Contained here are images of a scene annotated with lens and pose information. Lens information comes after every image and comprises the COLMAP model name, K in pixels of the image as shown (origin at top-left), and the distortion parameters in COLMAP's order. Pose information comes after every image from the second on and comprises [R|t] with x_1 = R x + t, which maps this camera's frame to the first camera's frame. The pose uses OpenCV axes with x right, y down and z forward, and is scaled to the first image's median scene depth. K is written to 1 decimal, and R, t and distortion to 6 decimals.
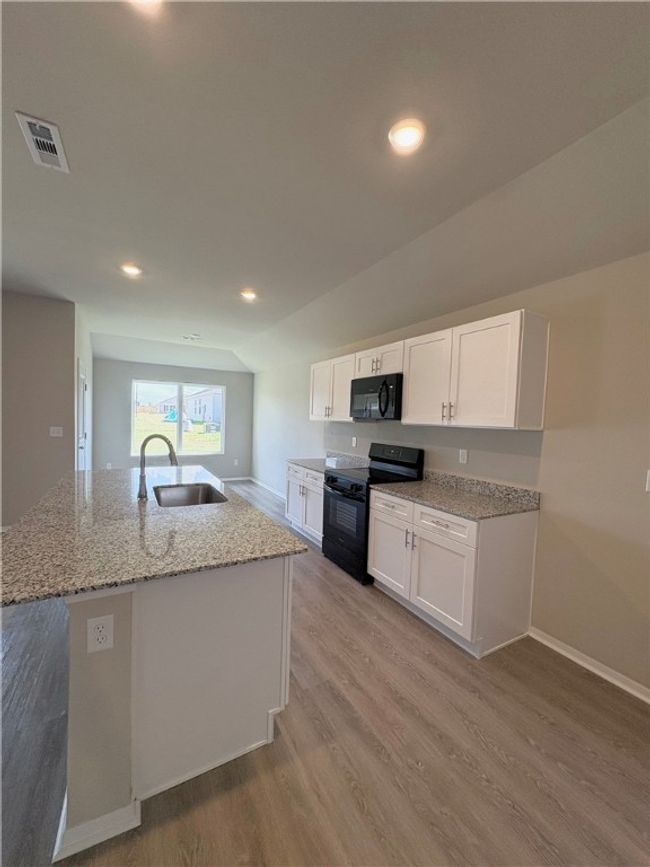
lens RADIAL K [[343.6, 0, 326.1], [0, 343.6, 434.3], [0, 0, 1]] dist [0.002222, 0.000219]
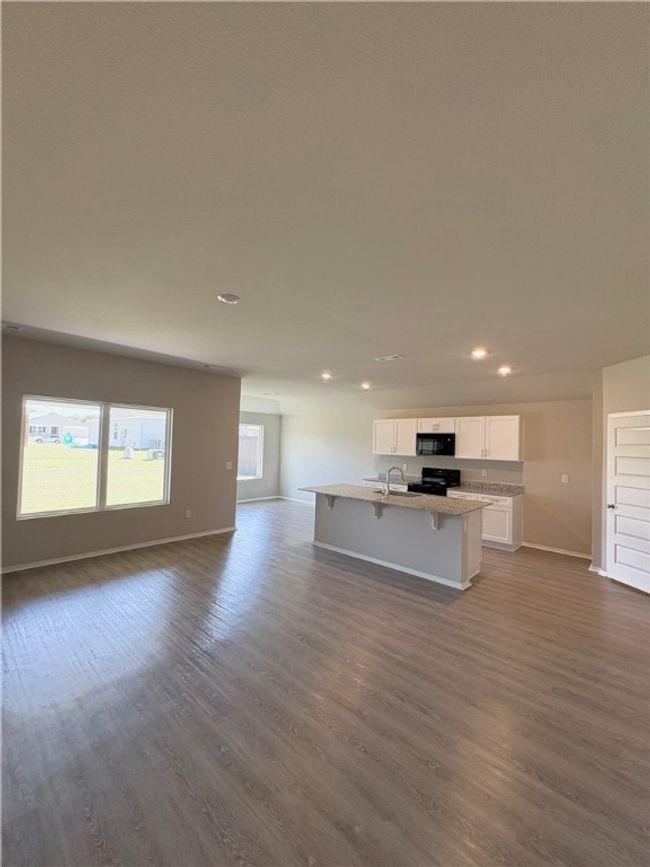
lens RADIAL K [[343.6, 0, 326.1], [0, 343.6, 434.3], [0, 0, 1]] dist [0.002222, 0.000219]
pose [[0.951199, 0.004026, 0.308552, -1.162913], [0.015640, 0.998001, -0.061239, -0.058105], [-0.308182, 0.063076, 0.949234, -0.728630]]
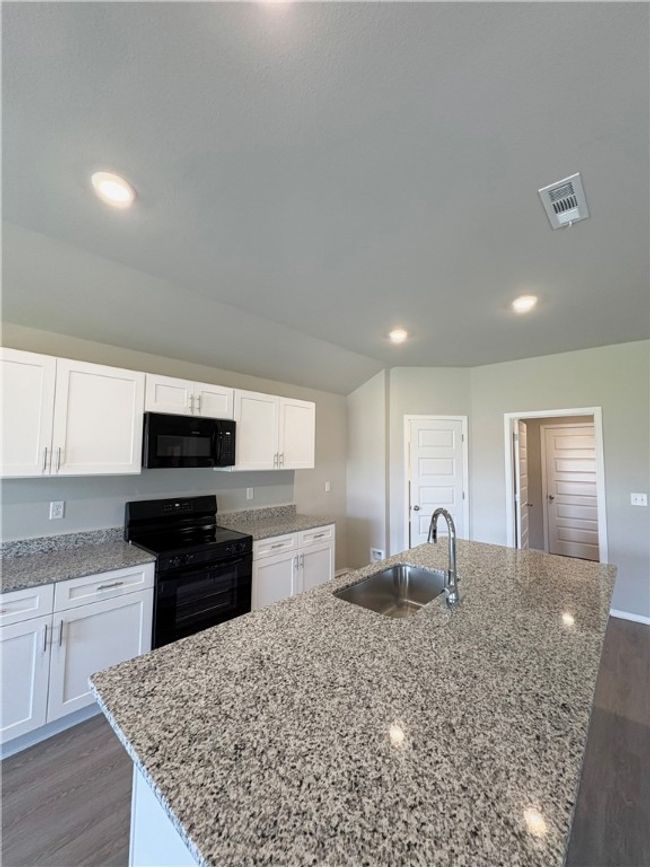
lens RADIAL K [[343.6, 0, 326.1], [0, 343.6, 434.3], [0, 0, 1]] dist [0.002222, 0.000219]
pose [[-0.307353, 0.023580, 0.951303, -0.830303], [0.021630, 0.999608, -0.017789, -0.115127], [-0.951350, 0.015109, -0.307743, 1.063138]]
